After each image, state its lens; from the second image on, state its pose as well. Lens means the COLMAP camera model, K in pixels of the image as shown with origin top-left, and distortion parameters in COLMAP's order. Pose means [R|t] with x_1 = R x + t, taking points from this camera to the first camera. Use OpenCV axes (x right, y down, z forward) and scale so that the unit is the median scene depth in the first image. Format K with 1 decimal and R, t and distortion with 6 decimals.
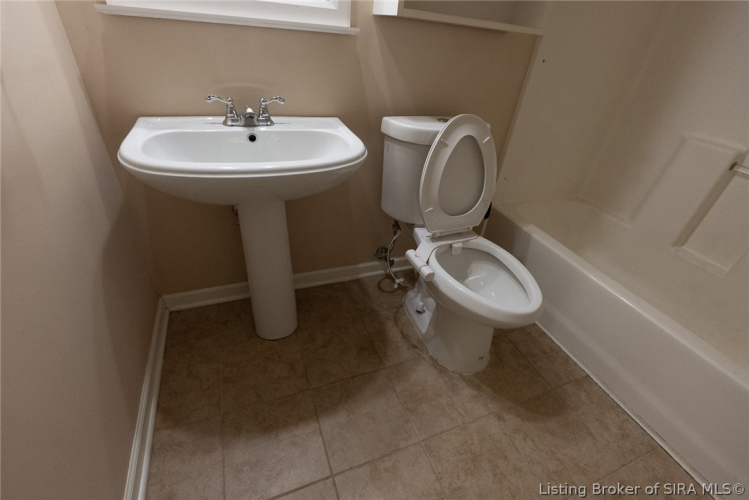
lens RADIAL K [[329.7, 0, 374.5], [0, 329.7, 250.0], [0, 0, 1]] dist [-0.014981, 0.000069]
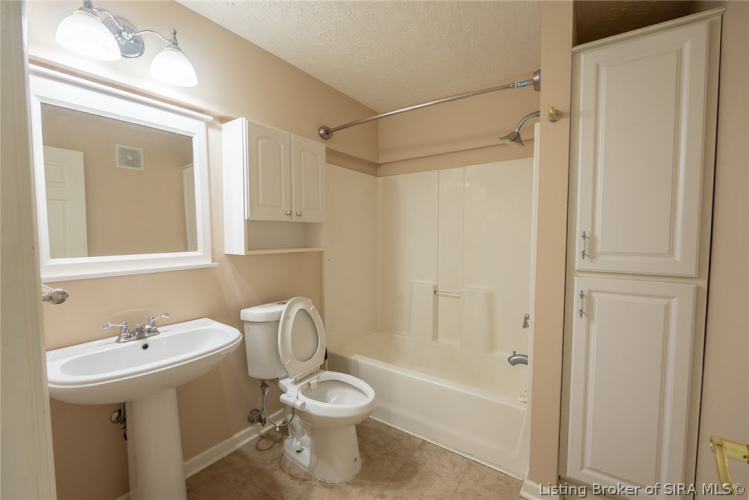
lens RADIAL K [[314.6, 0, 374.5], [0, 314.6, 250.0], [0, 0, 1]] dist [-0.009326, 0.000054]
pose [[0.837799, -0.122139, 0.532142, -0.181642], [0.368521, 0.845647, -0.386100, 0.128416], [-0.402847, 0.519580, 0.753493, -0.428510]]
